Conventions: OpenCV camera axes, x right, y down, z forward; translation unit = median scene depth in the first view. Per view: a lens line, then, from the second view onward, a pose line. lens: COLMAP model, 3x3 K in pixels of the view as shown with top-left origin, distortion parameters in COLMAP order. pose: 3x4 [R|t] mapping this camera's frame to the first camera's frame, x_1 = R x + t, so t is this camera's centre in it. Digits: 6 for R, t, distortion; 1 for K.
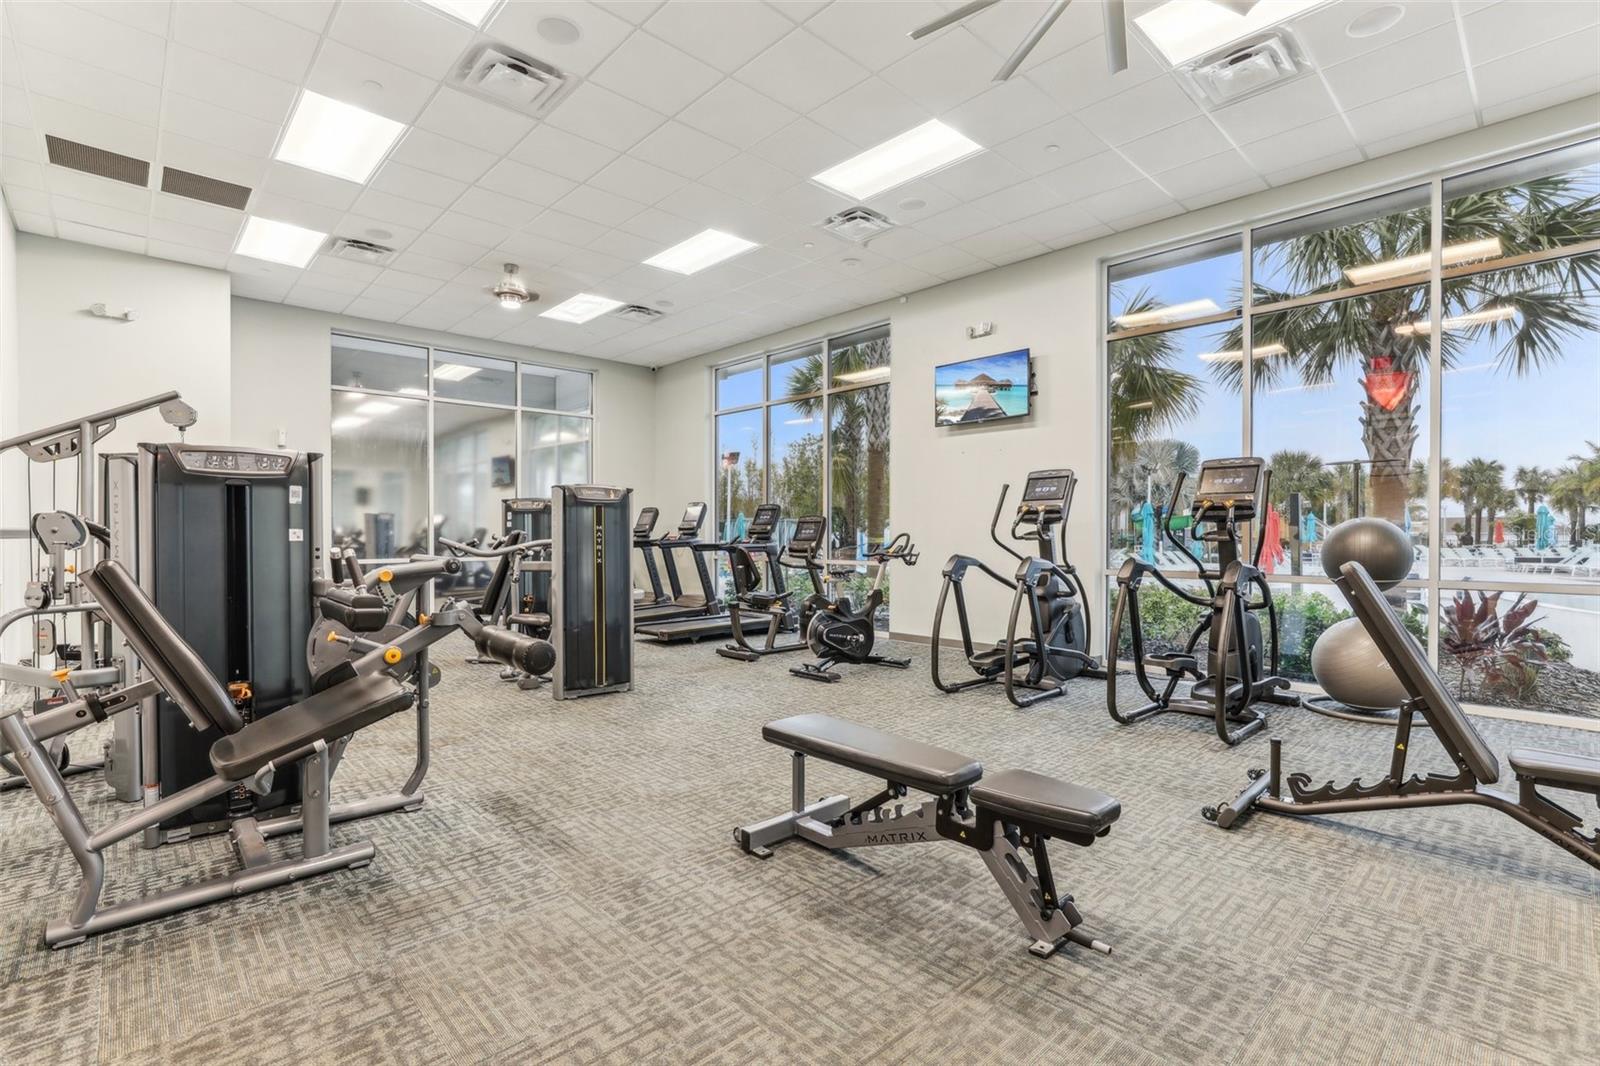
lens RADIAL K [[743.1, 0, 807.4], [0, 743.1, 532.6], [0, 0, 1]] dist [-0.003499, 0.000882]
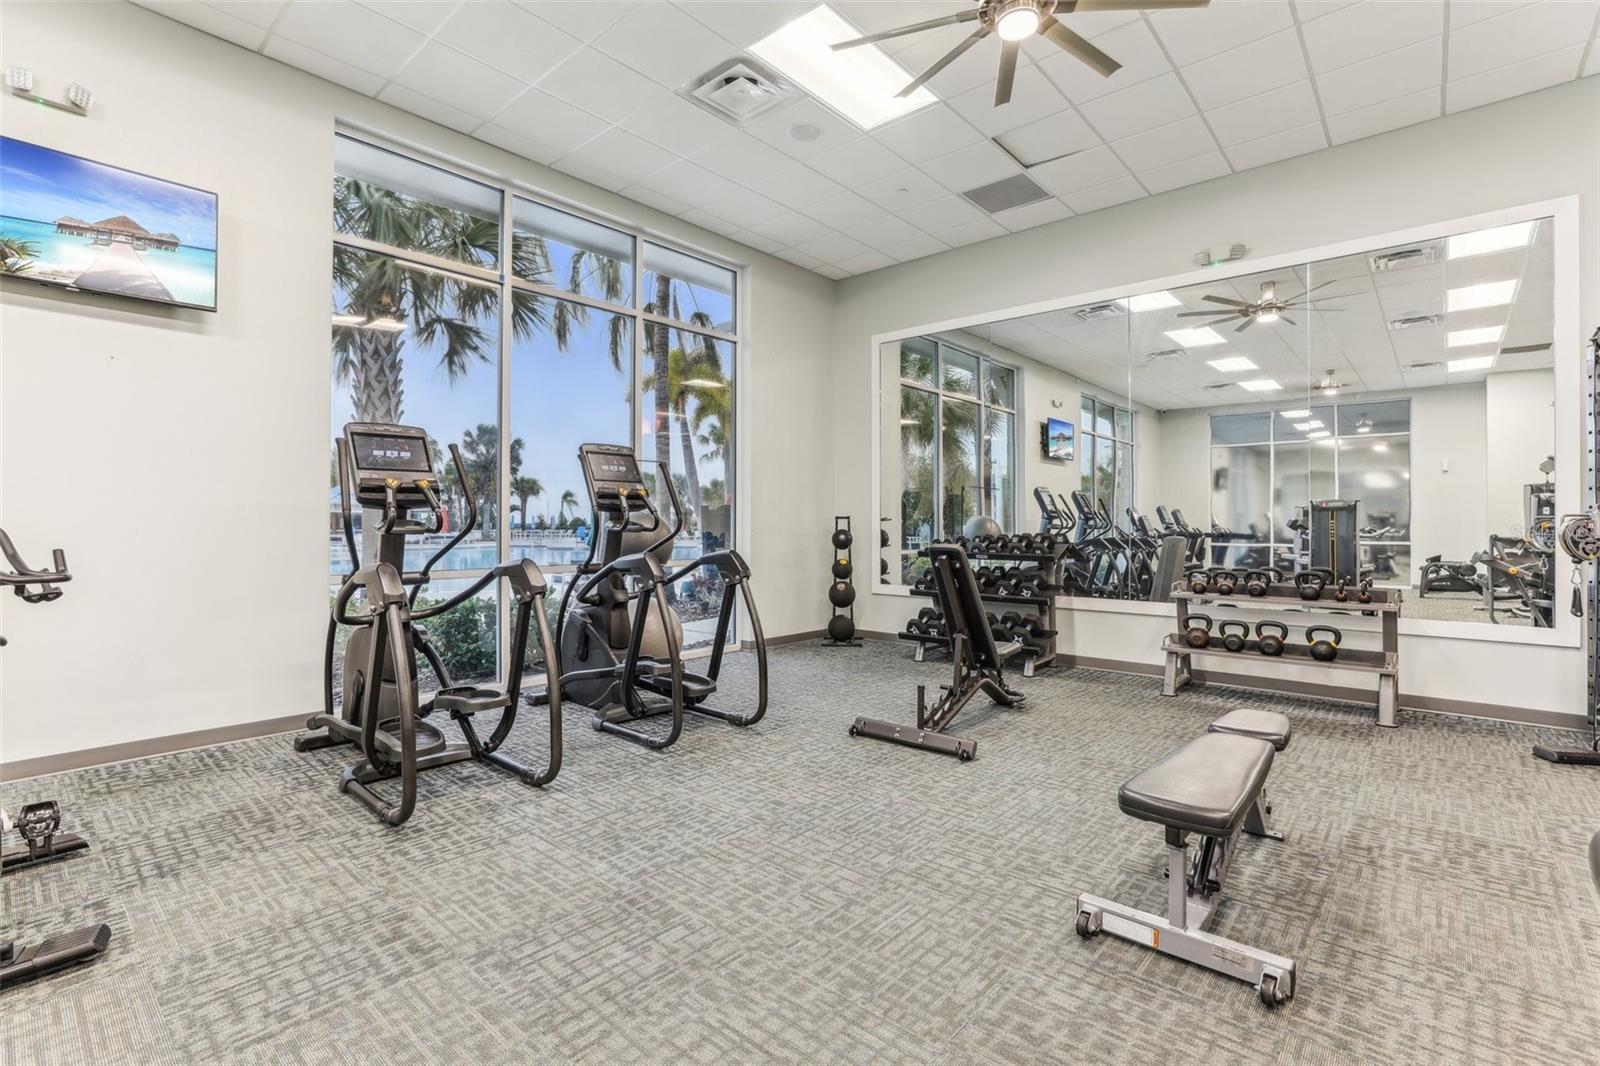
lens RADIAL K [[743.1, 0, 807.3], [0, 743.1, 528.5], [0, 0, 1]] dist [-0.003499, 0.000882]
pose [[-0.095257, -0.003832, 0.995445, -0.477940], [0.003693, 0.999984, 0.004203, 0.004734], [-0.995446, 0.004077, -0.095241, 1.019448]]
